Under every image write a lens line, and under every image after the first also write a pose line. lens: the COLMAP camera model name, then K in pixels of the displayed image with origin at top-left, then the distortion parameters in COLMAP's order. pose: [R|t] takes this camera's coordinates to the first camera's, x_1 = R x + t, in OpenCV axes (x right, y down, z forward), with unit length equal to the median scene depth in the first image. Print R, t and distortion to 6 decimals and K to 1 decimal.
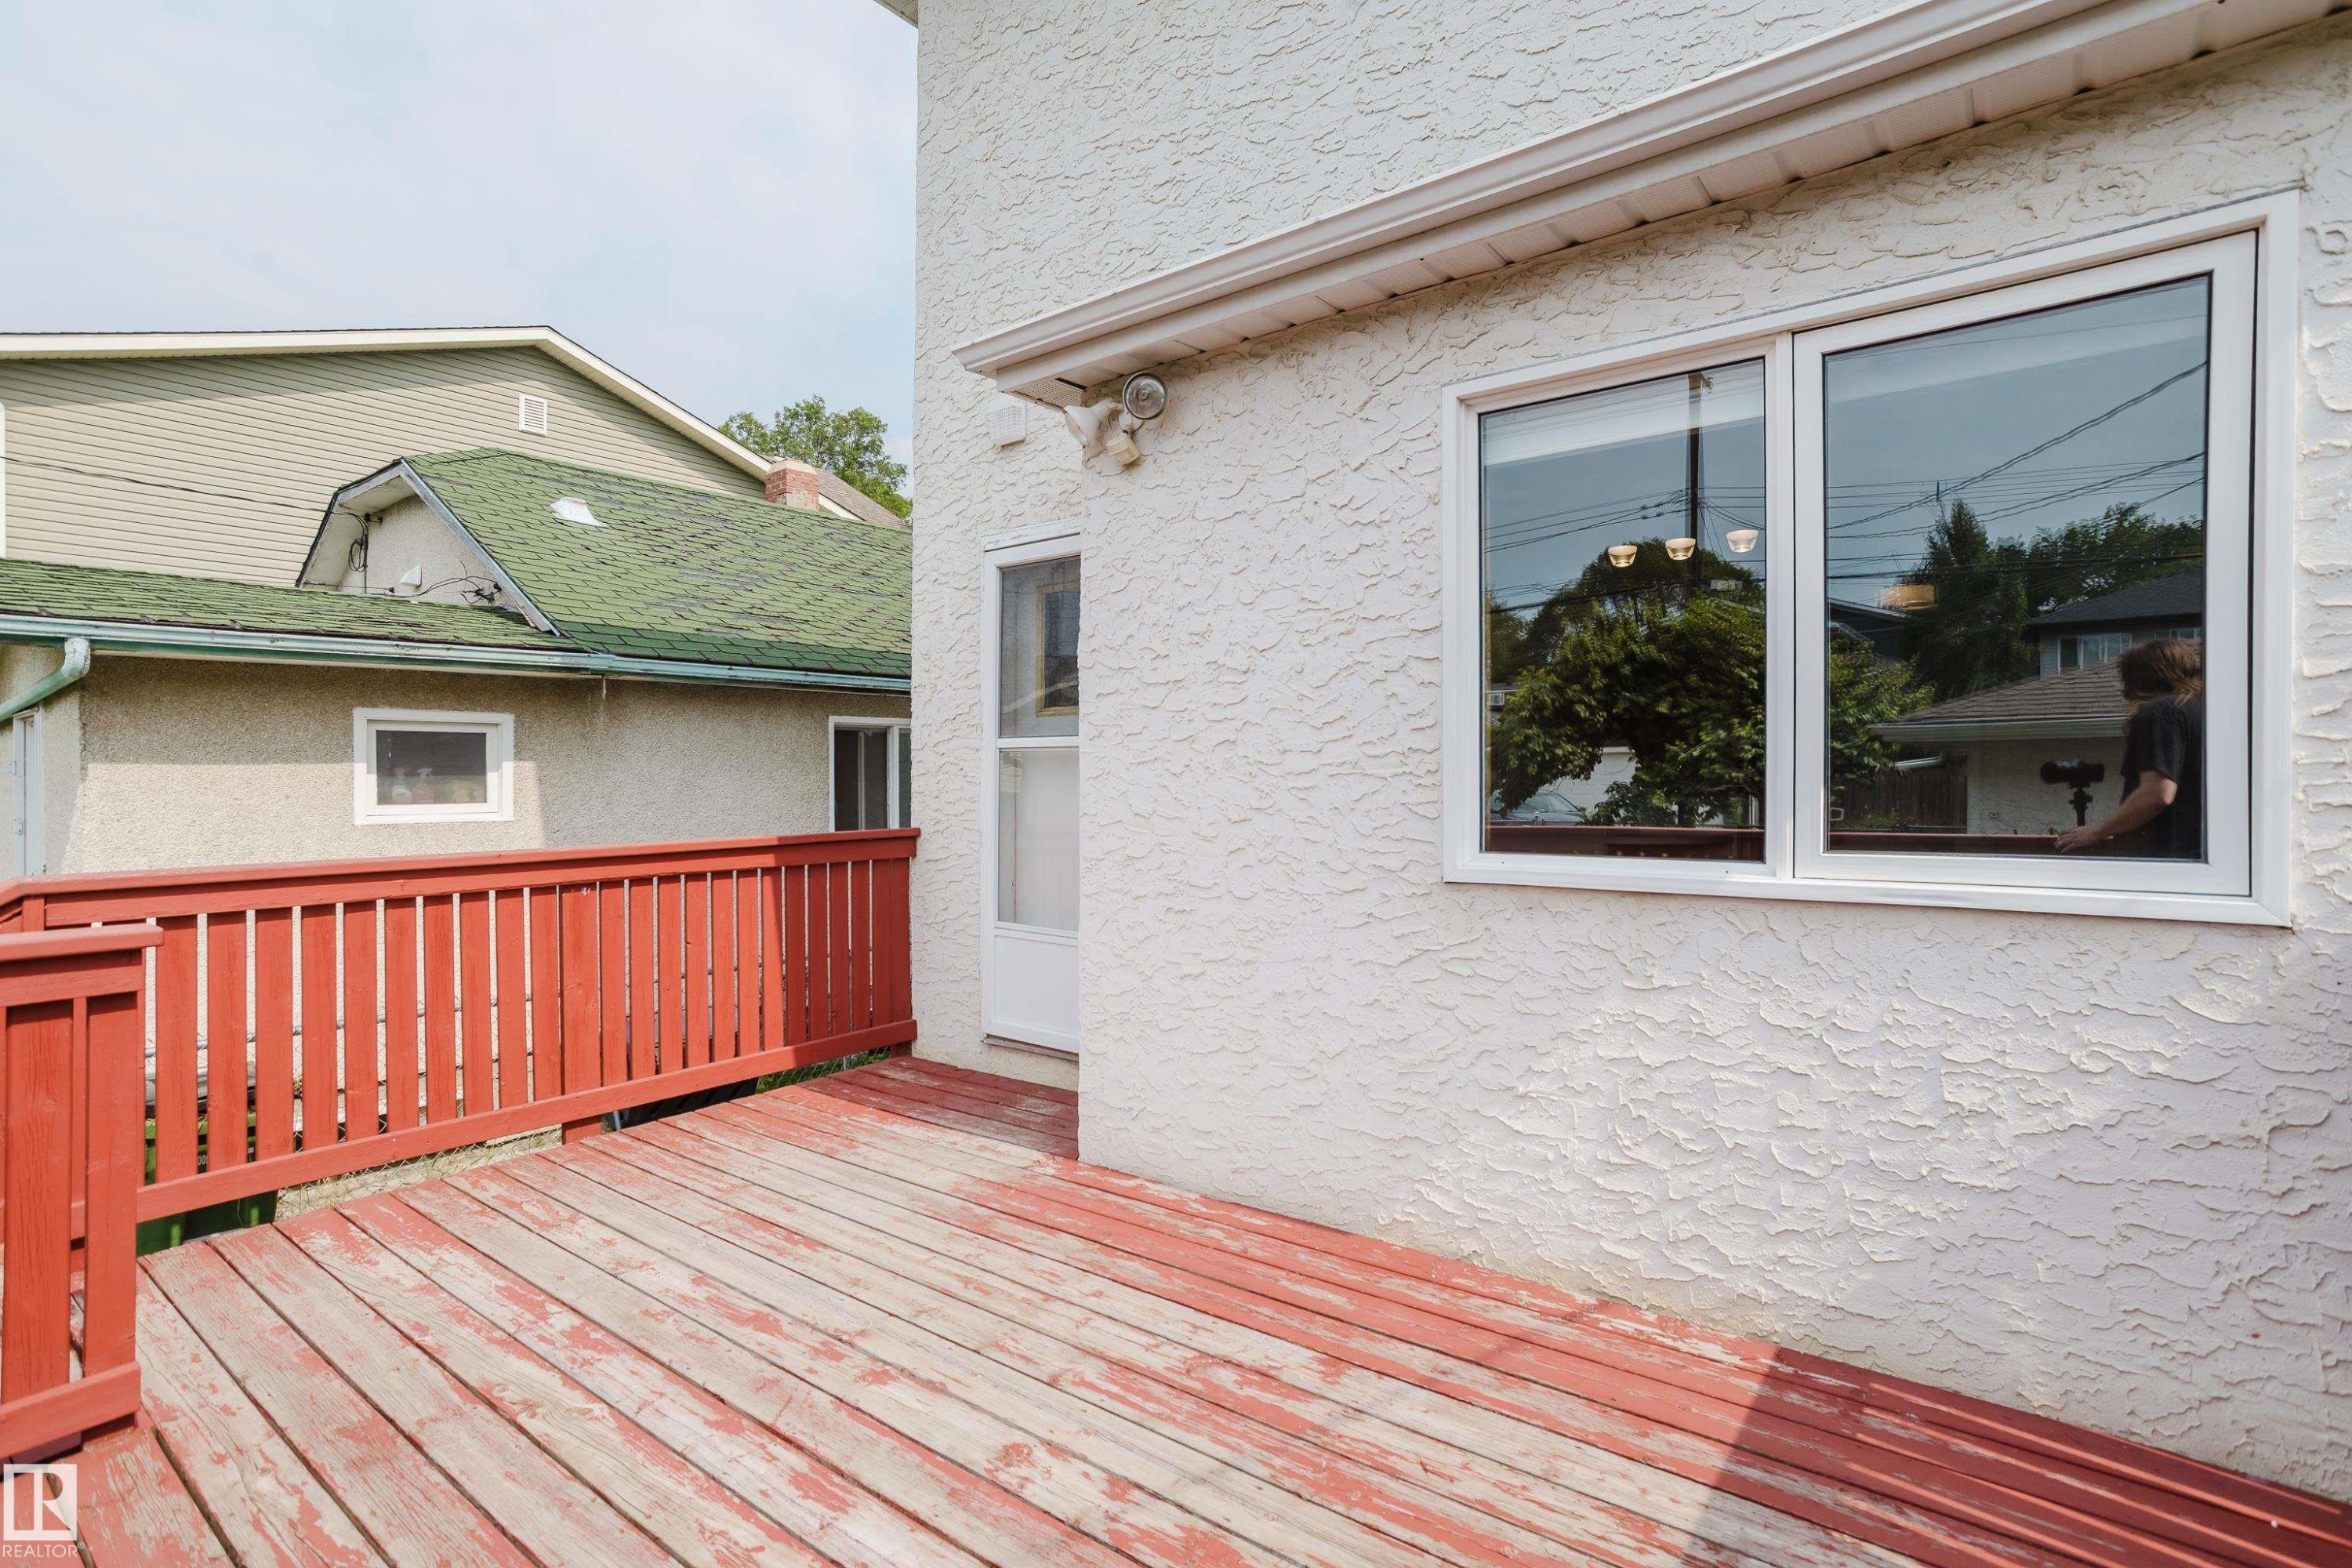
lens RADIAL K [[1117.5, 0, 1176.0], [0, 1117.5, 784.0], [0, 0, 1]] dist [-0.048658, 0.028675]
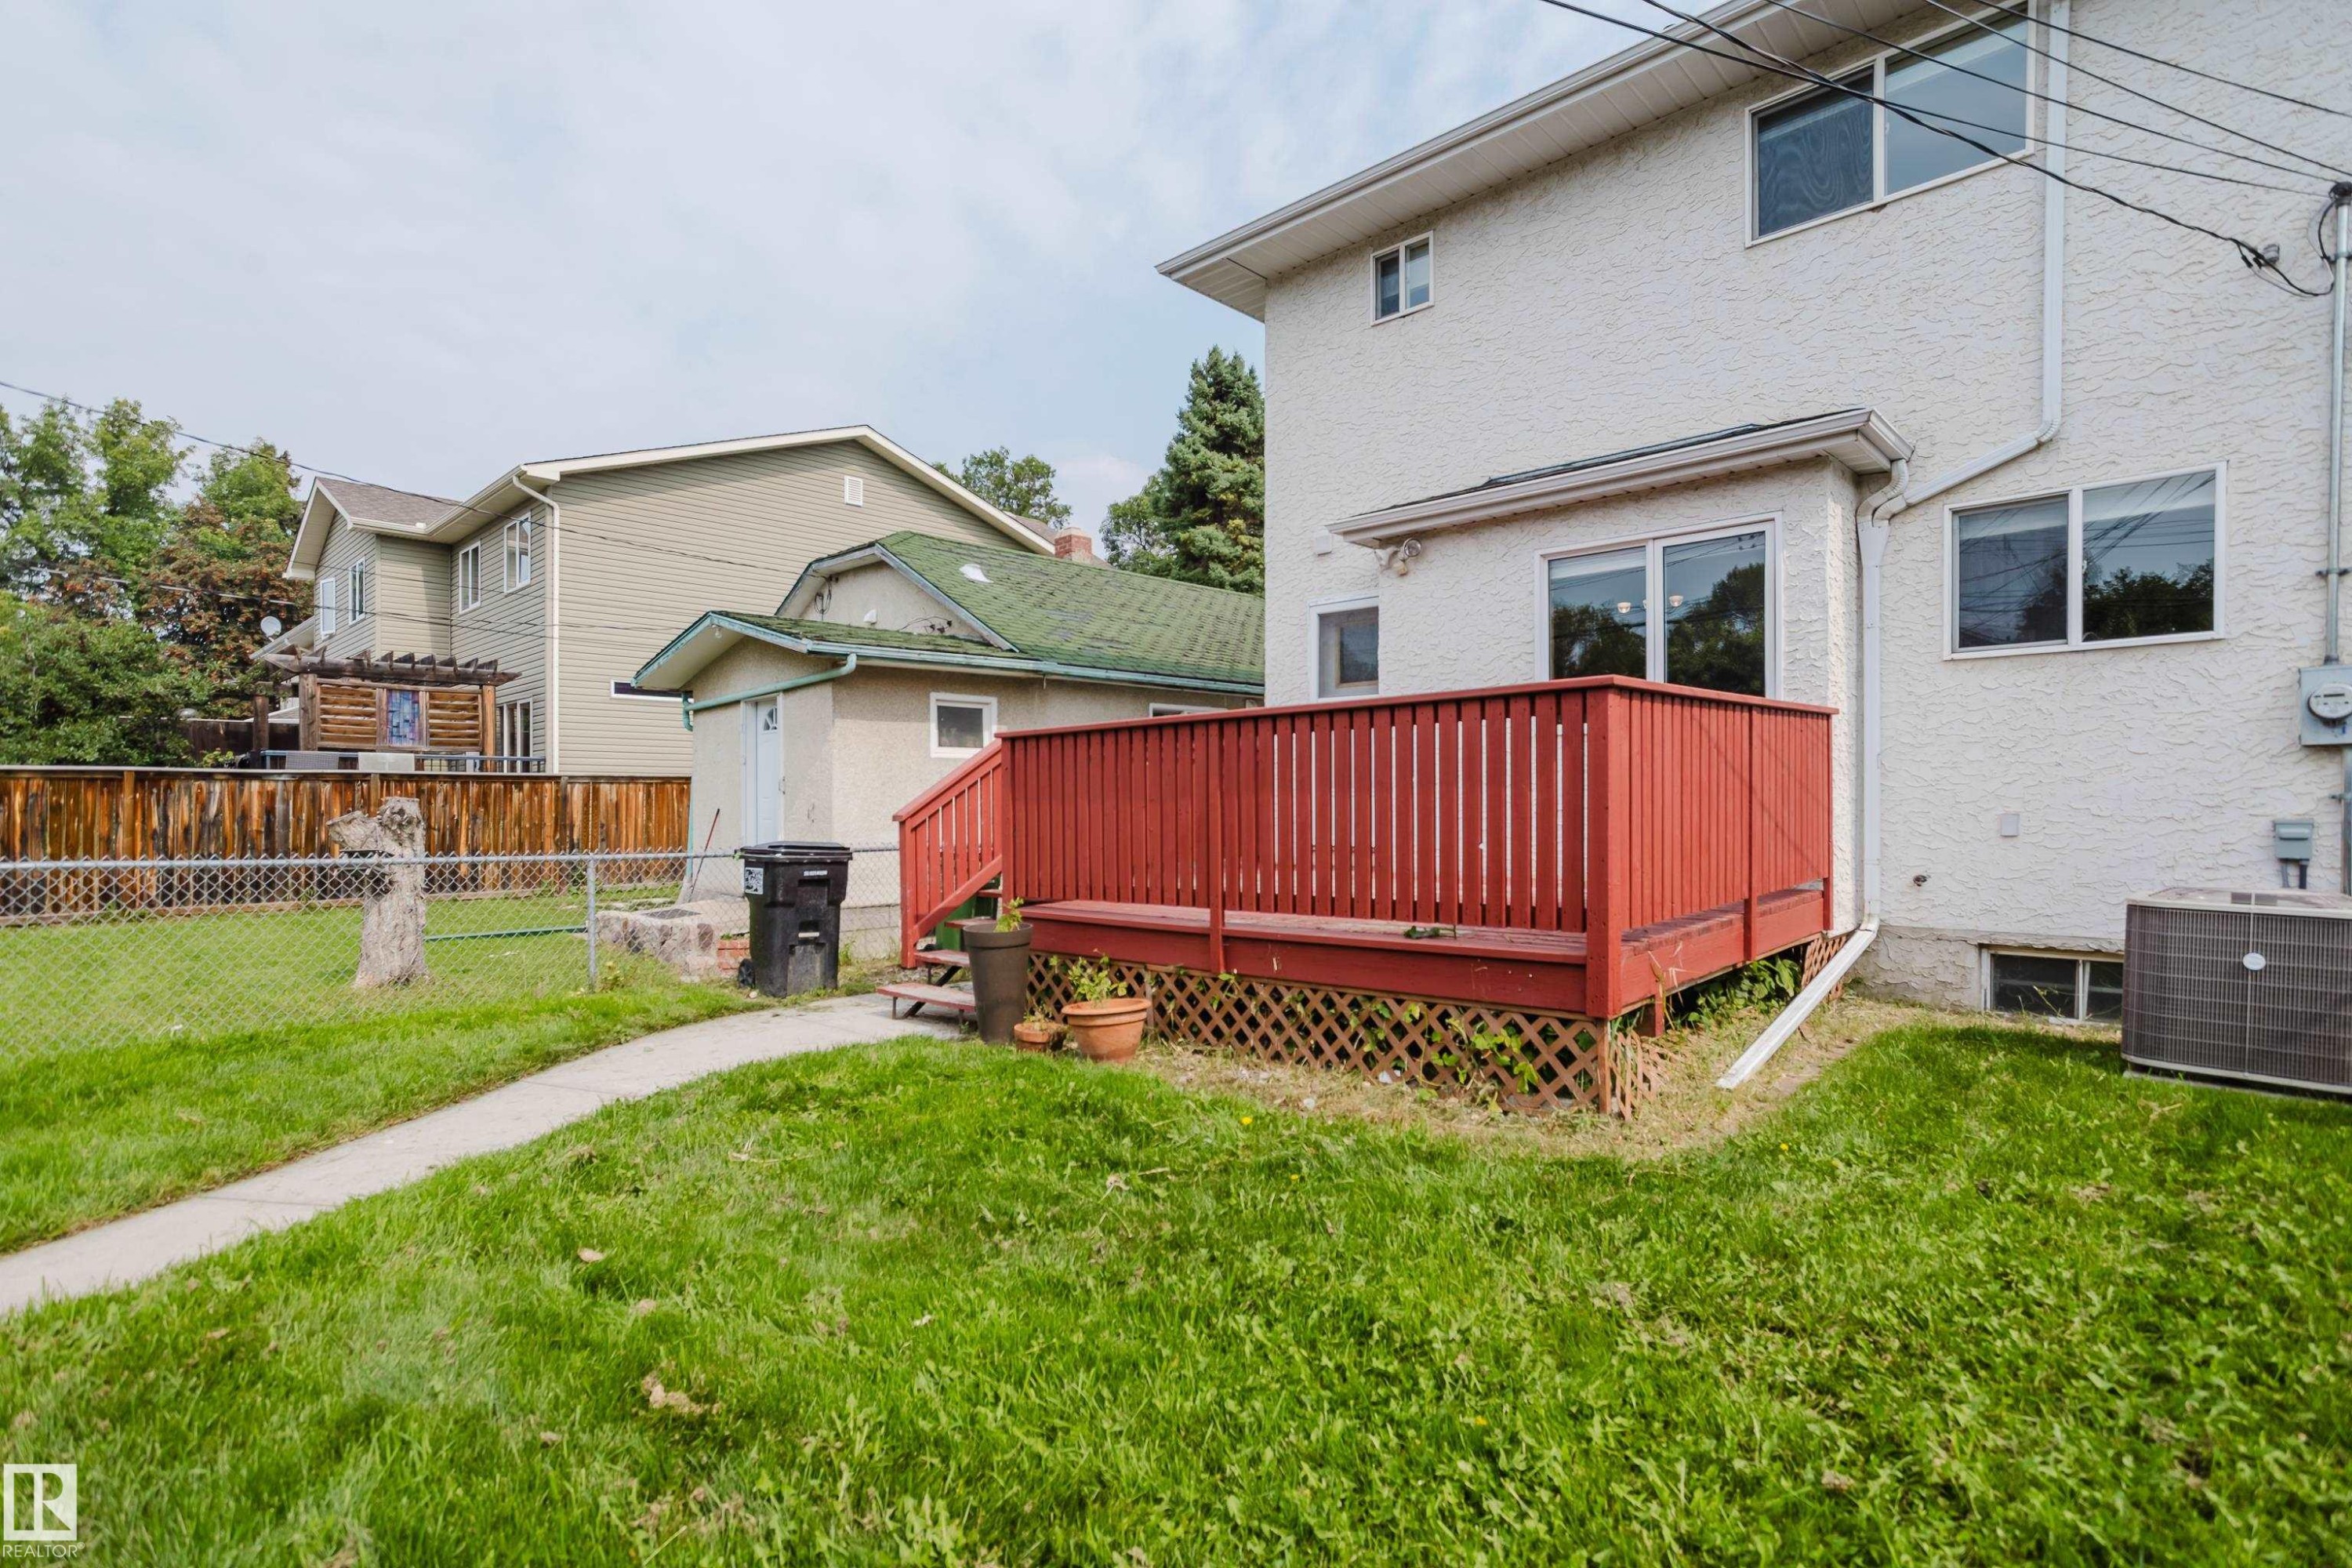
lens RADIAL K [[1117.5, 0, 1176.0], [0, 1117.5, 784.0], [0, 0, 1]] dist [-0.048658, 0.028675]
pose [[0.994165, 0.001657, -0.107862, -0.184050], [-0.003819, 0.999796, -0.019841, 0.145844], [0.107807, 0.020137, 0.993968, -0.974086]]
